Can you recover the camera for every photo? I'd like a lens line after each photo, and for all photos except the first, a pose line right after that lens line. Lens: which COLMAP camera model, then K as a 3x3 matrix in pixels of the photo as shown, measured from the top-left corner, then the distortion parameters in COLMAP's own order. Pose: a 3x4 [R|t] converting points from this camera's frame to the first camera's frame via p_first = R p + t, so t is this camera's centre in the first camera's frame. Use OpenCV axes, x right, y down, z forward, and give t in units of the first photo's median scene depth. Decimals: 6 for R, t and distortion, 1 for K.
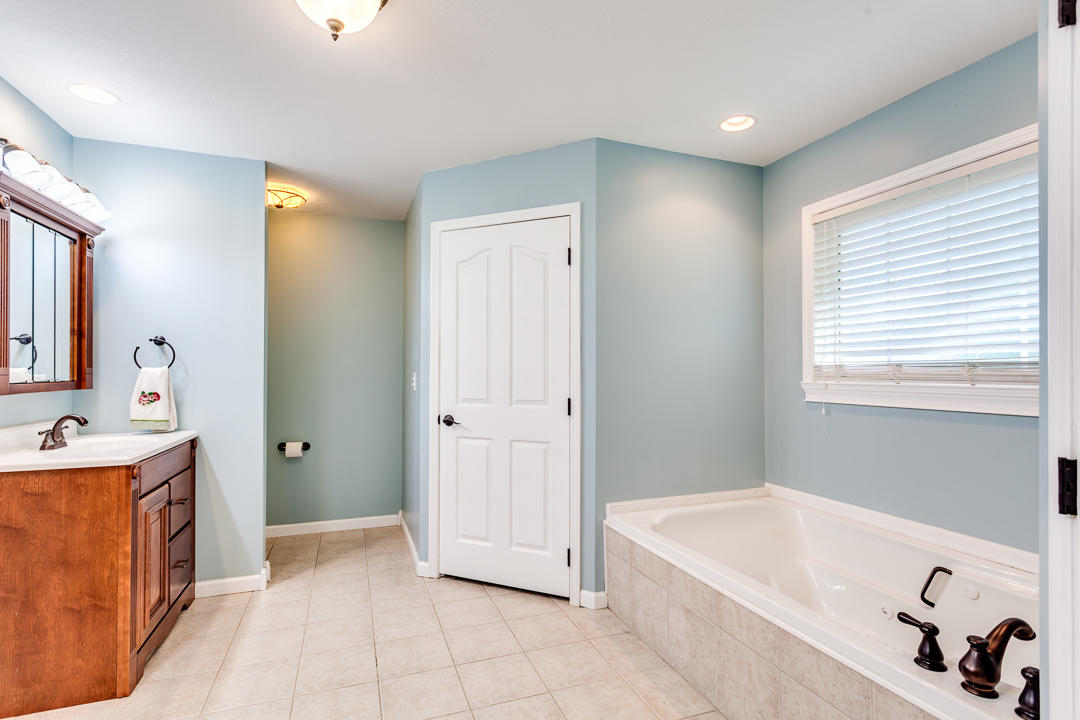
lens RADIAL K [[519.6, 0, 538.2], [0, 519.6, 362.8], [0, 0, 1]] dist [0.002759, 0.000729]
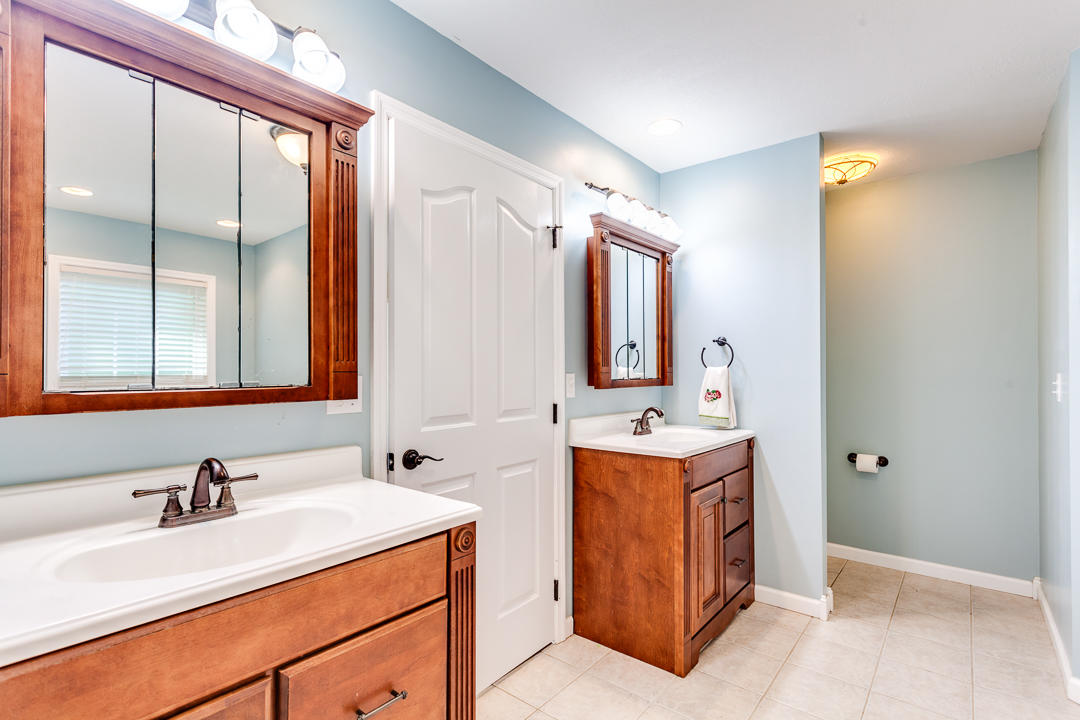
lens RADIAL K [[519.6, 0, 538.2], [0, 519.6, 362.8], [0, 0, 1]] dist [0.002759, 0.000729]
pose [[0.511406, -0.010623, -0.859273, -0.017760], [0.010544, 0.999926, -0.006086, 0.003543], [0.859274, -0.005948, 0.511480, 0.160309]]
